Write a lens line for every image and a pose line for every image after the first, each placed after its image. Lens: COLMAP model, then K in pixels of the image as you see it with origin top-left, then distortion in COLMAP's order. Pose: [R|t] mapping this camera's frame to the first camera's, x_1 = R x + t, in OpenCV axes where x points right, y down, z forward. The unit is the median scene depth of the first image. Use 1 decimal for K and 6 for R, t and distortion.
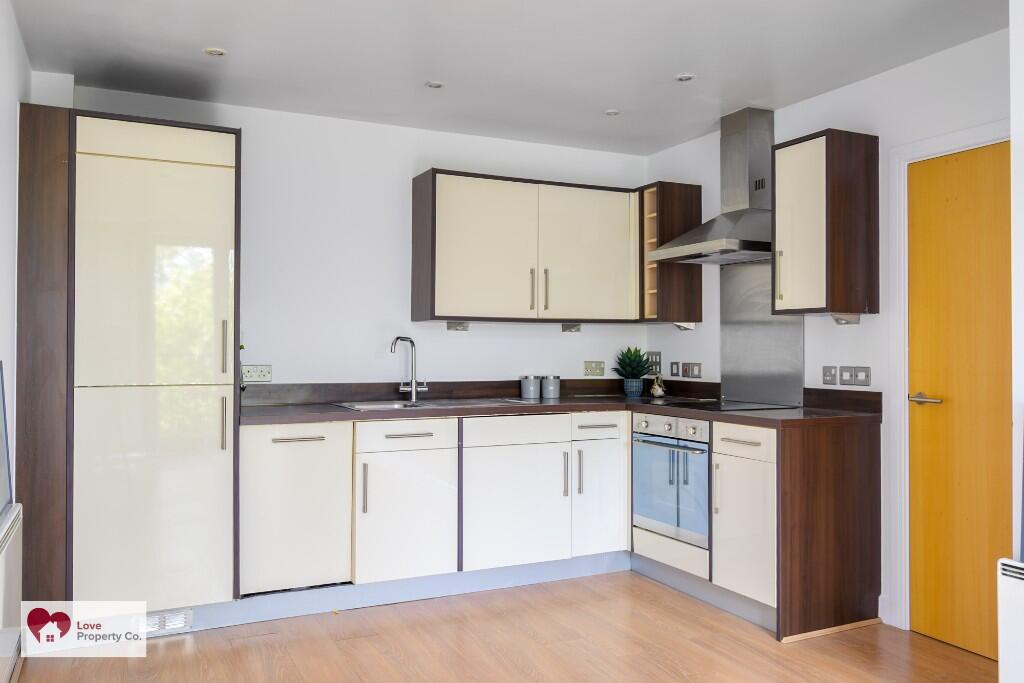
lens RADIAL K [[811.3, 0, 509.7], [0, 811.3, 342.9], [0, 0, 1]] dist [0.010167, -0.025100]
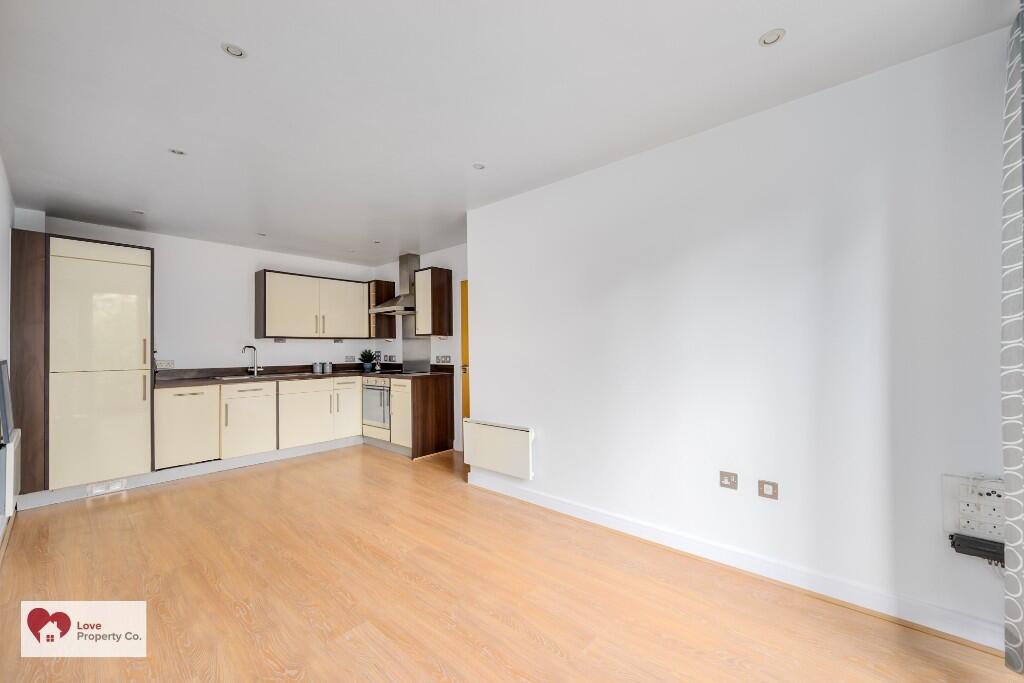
lens RADIAL K [[406.4, 0, 513.5], [0, 406.4, 345.2], [0, 0, 1]] dist [-0.003606, 0.000936]
pose [[0.923841, -0.007941, 0.382694, 0.119886], [0.009340, 0.999955, -0.001798, -0.000426], [-0.382663, 0.005236, 0.923873, -0.311599]]
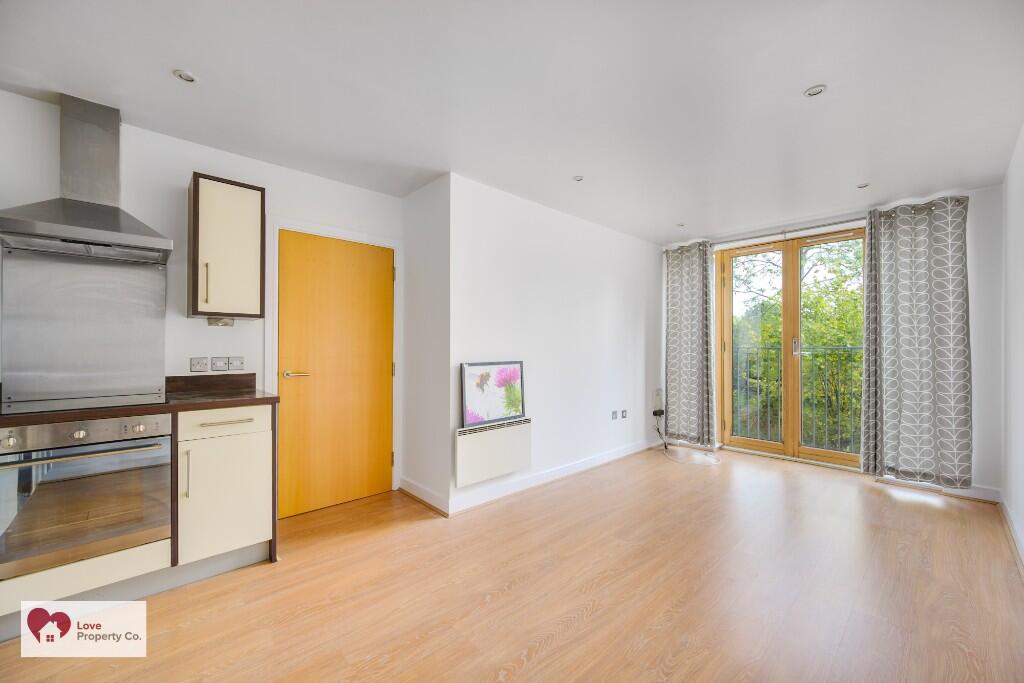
lens RADIAL K [[406.4, 0, 512.5], [0, 406.4, 342.1], [0, 0, 1]] dist [-0.003606, 0.000936]
pose [[-0.292750, 0.006549, 0.956167, -0.379919], [-0.008877, 0.999915, -0.009566, 0.006495], [-0.956148, -0.011288, -0.292667, 0.737227]]
